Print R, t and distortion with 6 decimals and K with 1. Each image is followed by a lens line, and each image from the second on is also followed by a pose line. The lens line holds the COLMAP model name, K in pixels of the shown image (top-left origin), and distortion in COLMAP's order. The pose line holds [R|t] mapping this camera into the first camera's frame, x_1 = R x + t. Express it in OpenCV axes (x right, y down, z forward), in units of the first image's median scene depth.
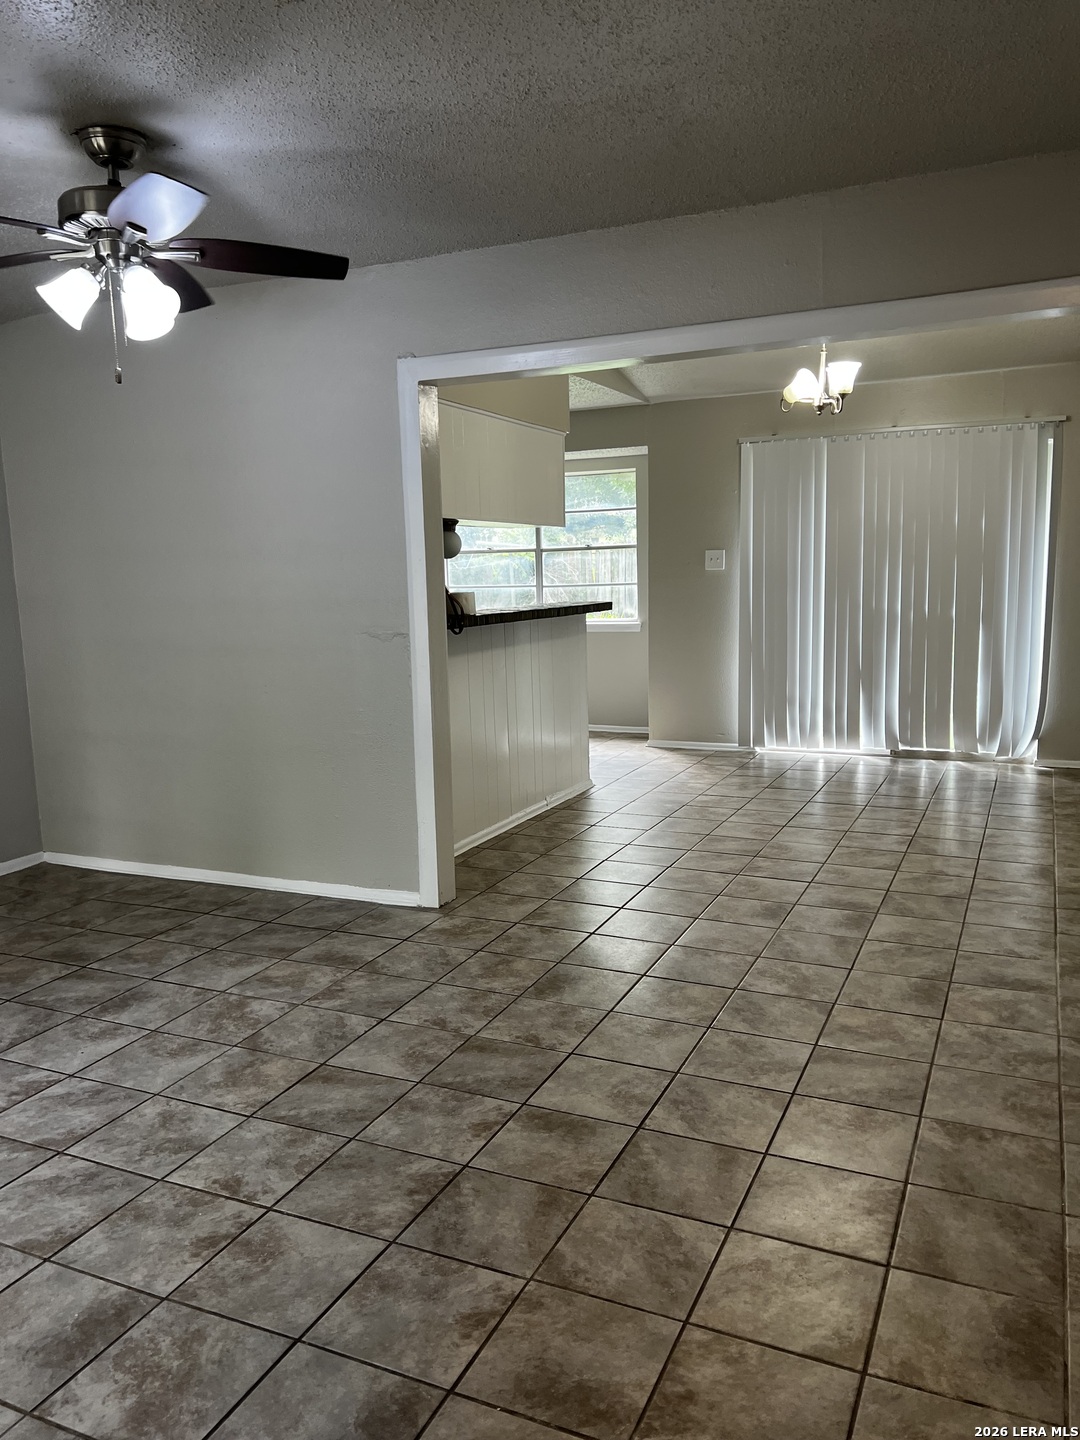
lens RADIAL K [[1085.6, 0, 541.5], [0, 1085.6, 720.5], [0, 0, 1]] dist [0.005467, -0.011321]
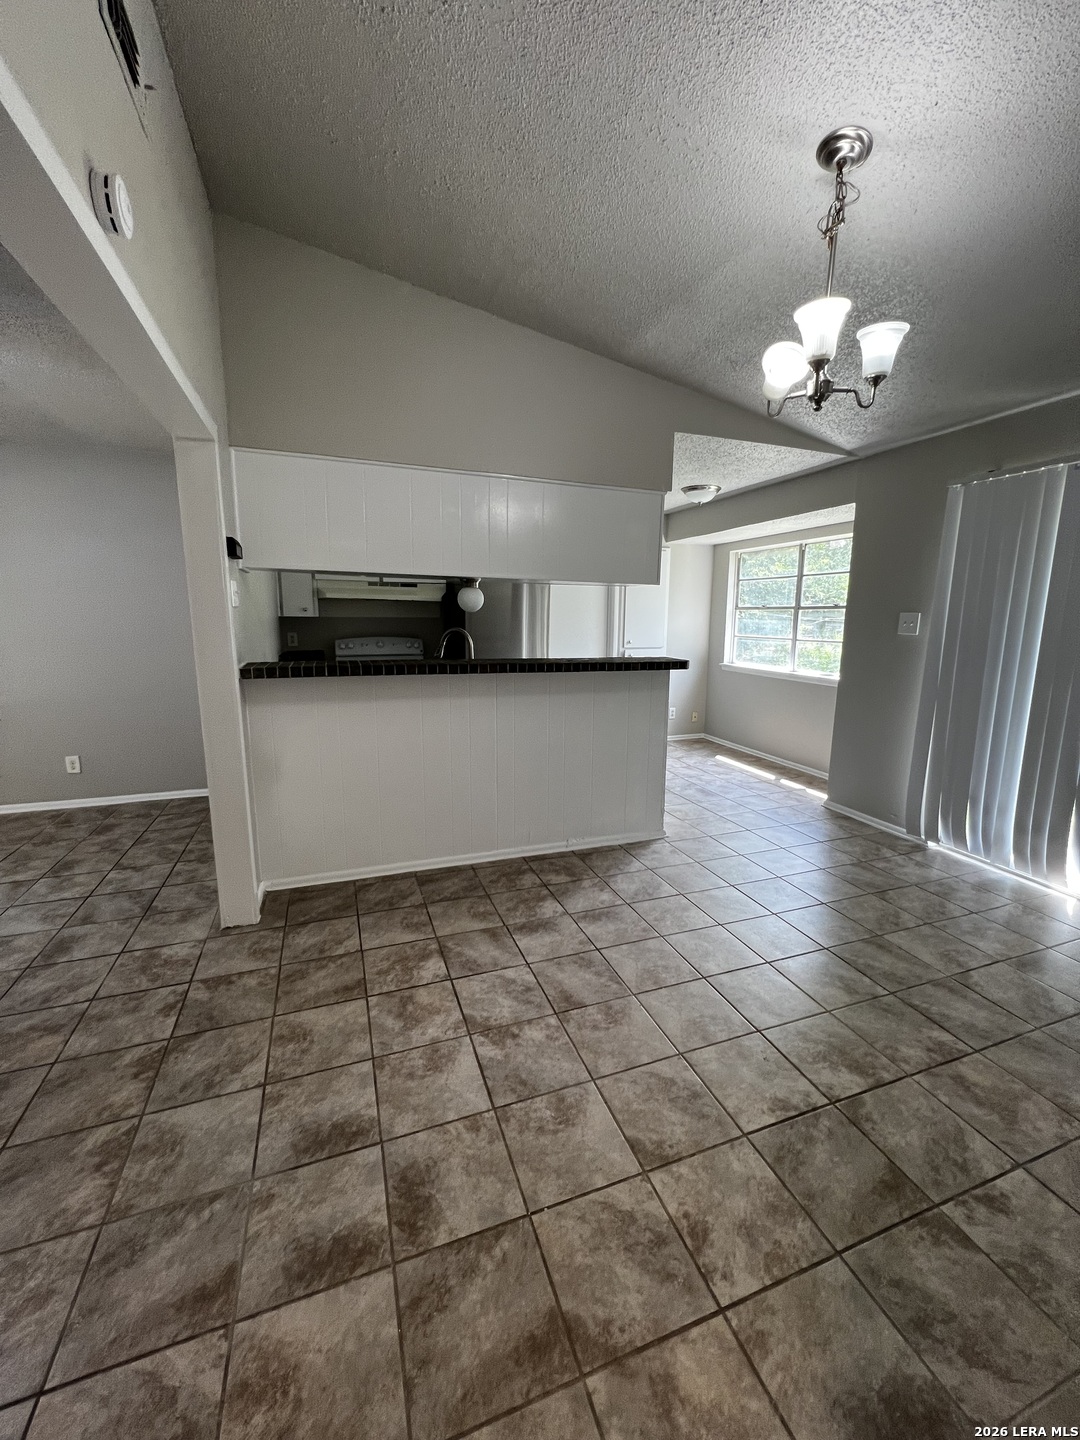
lens RADIAL K [[575.1, 0, 559.6], [0, 575.1, 732.5], [0, 0, 1]] dist [-0.008090, 0.000660]
pose [[0.711626, 0.175818, -0.680203, 0.448306], [-0.133012, 0.984387, 0.115287, -0.118462], [0.689852, 0.008434, 0.723901, 0.725517]]
